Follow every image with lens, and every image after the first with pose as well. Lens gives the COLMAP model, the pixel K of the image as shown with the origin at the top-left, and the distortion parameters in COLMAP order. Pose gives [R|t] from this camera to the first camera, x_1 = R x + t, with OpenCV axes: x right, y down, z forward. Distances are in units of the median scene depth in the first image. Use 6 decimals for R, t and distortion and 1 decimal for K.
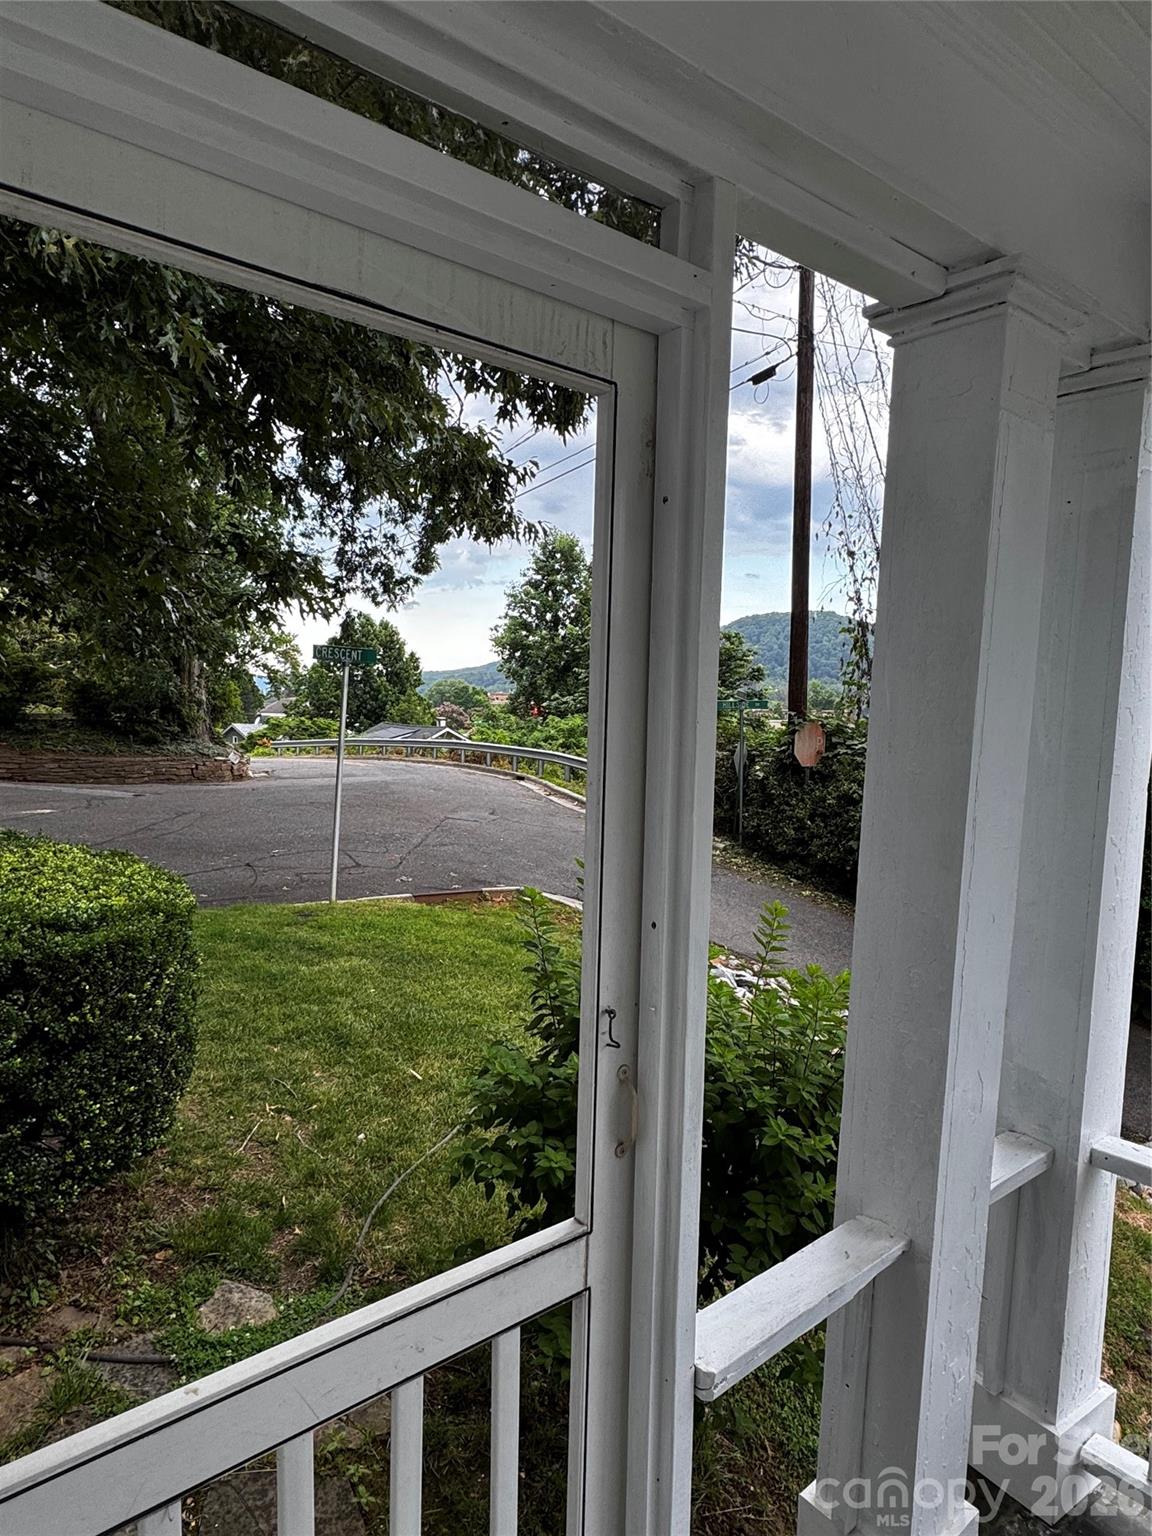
lens RADIAL K [[934.8, 0, 578.4], [0, 934.8, 760.5], [0, 0, 1]] dist [-0.003365, 0.001965]
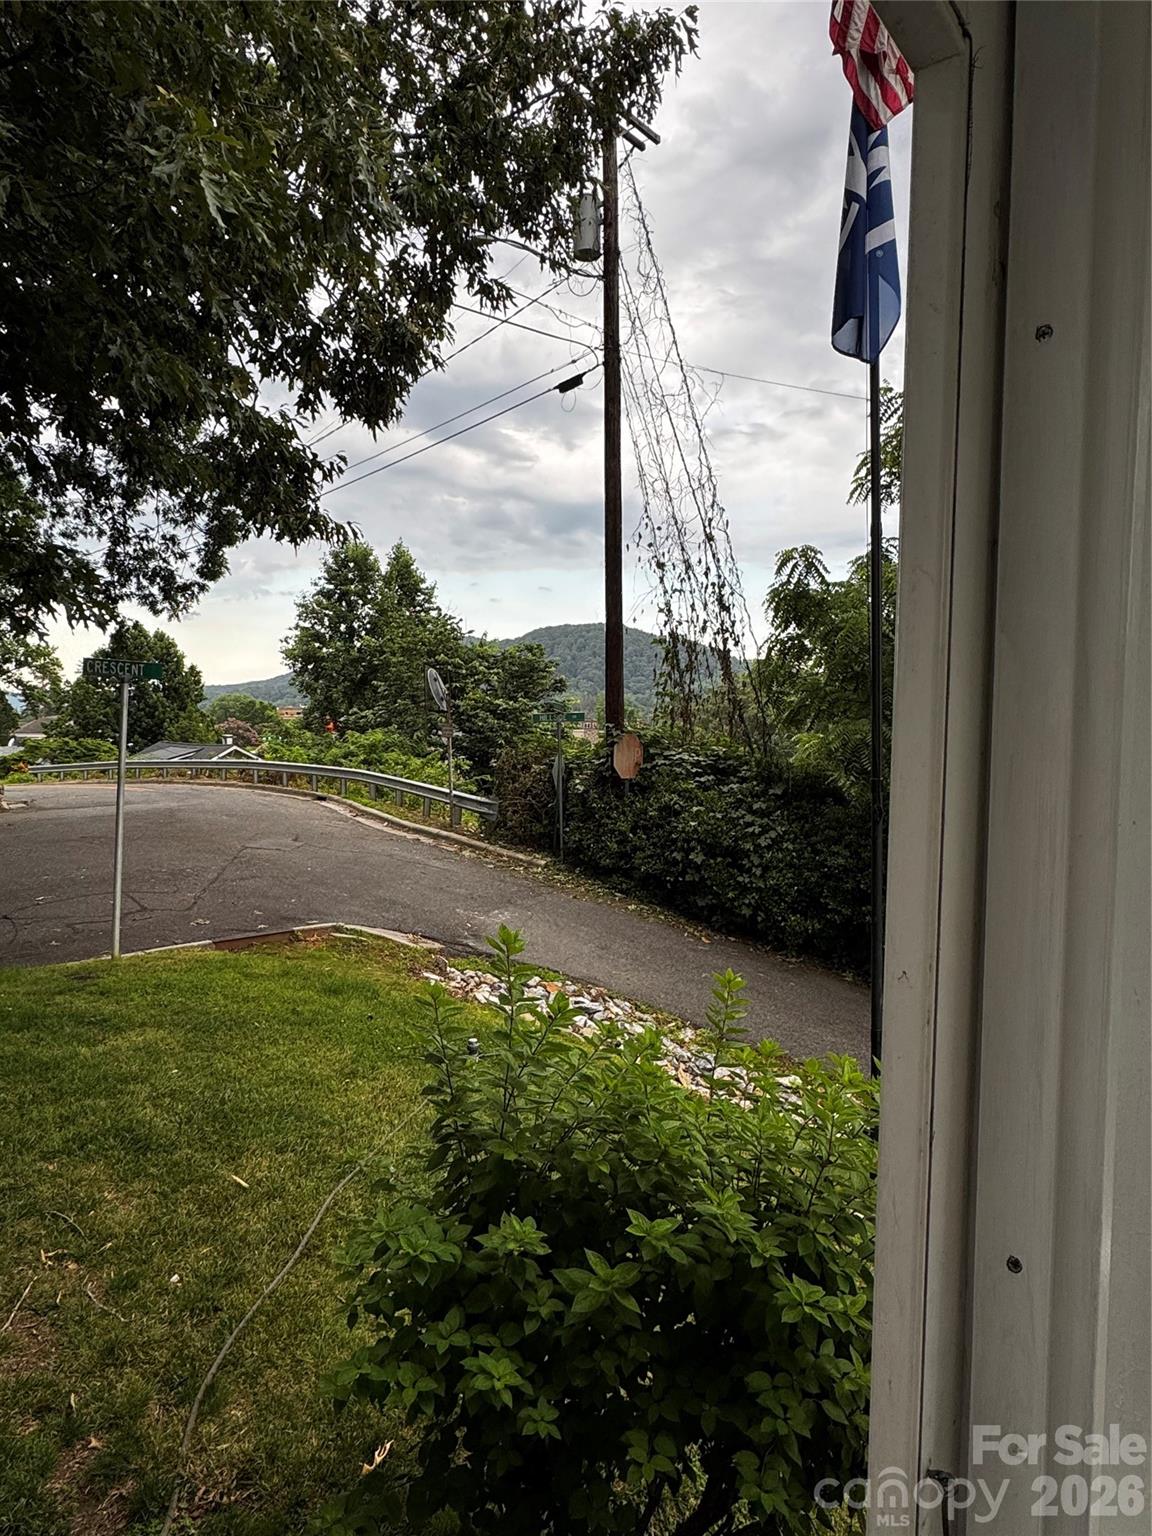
lens RADIAL K [[934.8, 0, 578.4], [0, 934.8, 760.5], [0, 0, 1]] dist [-0.003365, 0.001965]
pose [[0.976683, -0.027723, 0.212891, -0.015182], [0.030340, 0.999499, -0.009035, -0.005176], [-0.212534, 0.015283, 0.977034, 0.041186]]
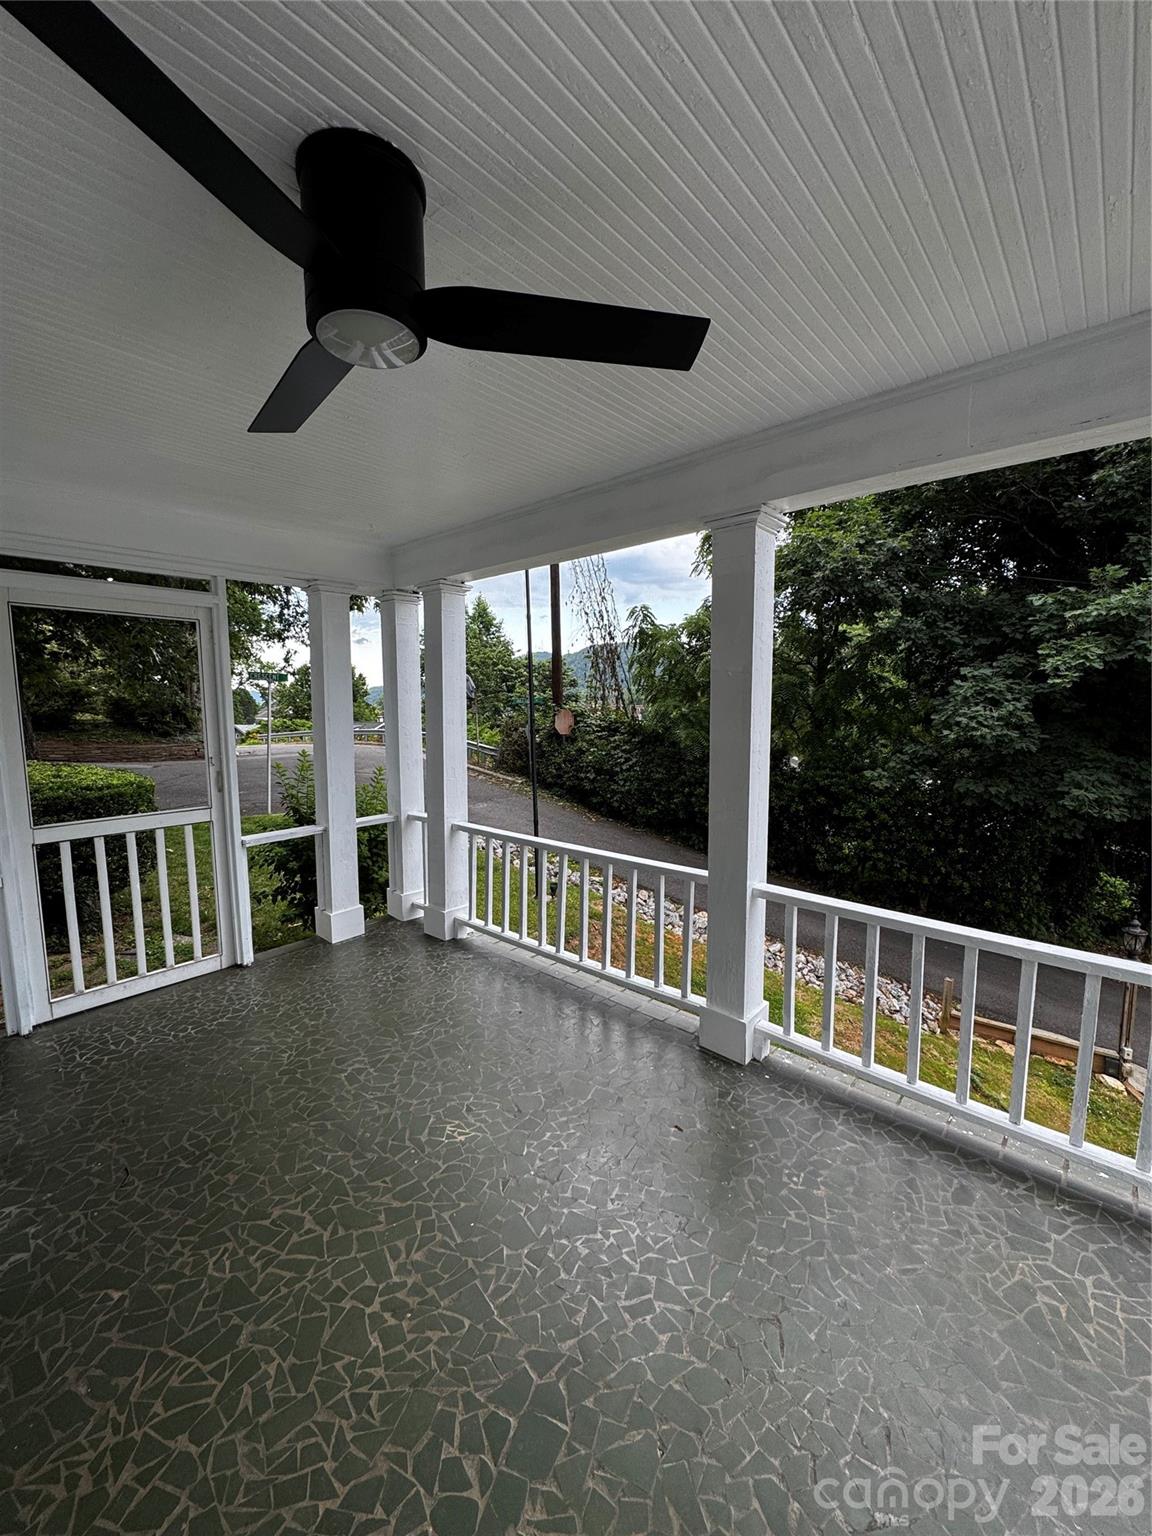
lens RADIAL K [[607.1, 0, 574.2], [0, 607.1, 765.6], [0, 0, 1]] dist [0.001794, 0.000205]
pose [[0.988446, -0.042500, 0.145493, 0.092132], [0.036623, 0.998411, 0.042837, 0.016938], [-0.147082, -0.037014, 0.988431, -0.148690]]
